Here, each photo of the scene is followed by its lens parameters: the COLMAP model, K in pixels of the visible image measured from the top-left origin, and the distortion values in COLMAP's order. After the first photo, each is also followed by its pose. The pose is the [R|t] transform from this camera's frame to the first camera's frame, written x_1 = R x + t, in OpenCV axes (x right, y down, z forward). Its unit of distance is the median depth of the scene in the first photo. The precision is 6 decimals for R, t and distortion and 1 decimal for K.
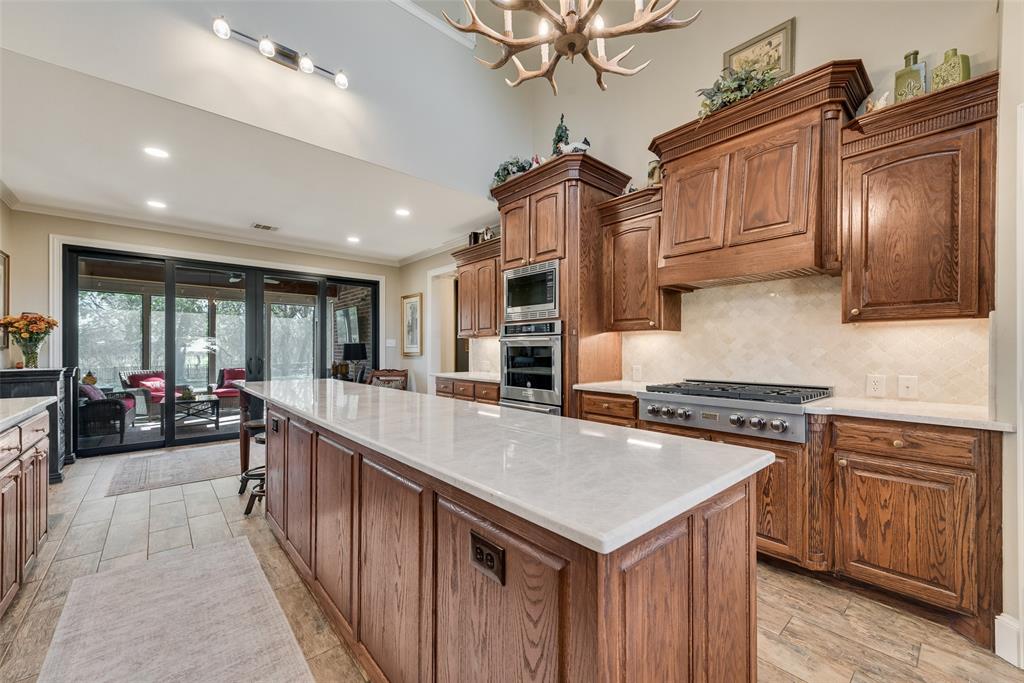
lens RADIAL K [[404.0, 0, 513.9], [0, 404.0, 347.1], [0, 0, 1]] dist [0.009197, -0.002585]
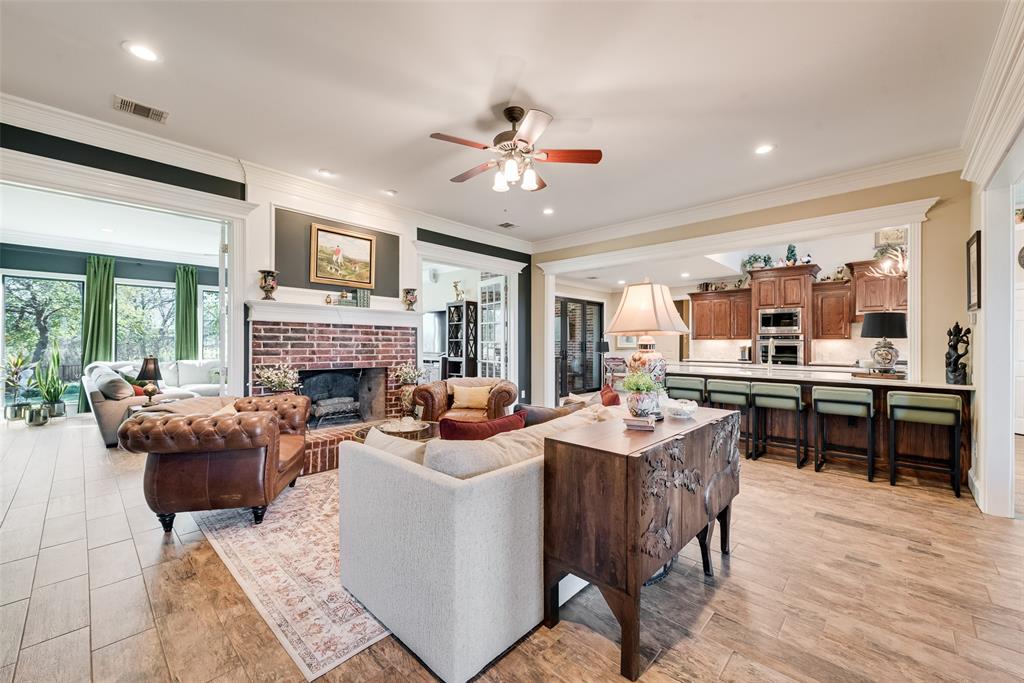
lens RADIAL K [[404.0, 0, 509.0], [0, 404.0, 341.1], [0, 0, 1]] dist [0.009197, -0.002585]
pose [[0.995743, 0.005426, 0.092016, -1.696068], [-0.005327, 0.999985, -0.001326, -0.014697], [-0.092022, 0.000830, 0.995757, -1.111569]]
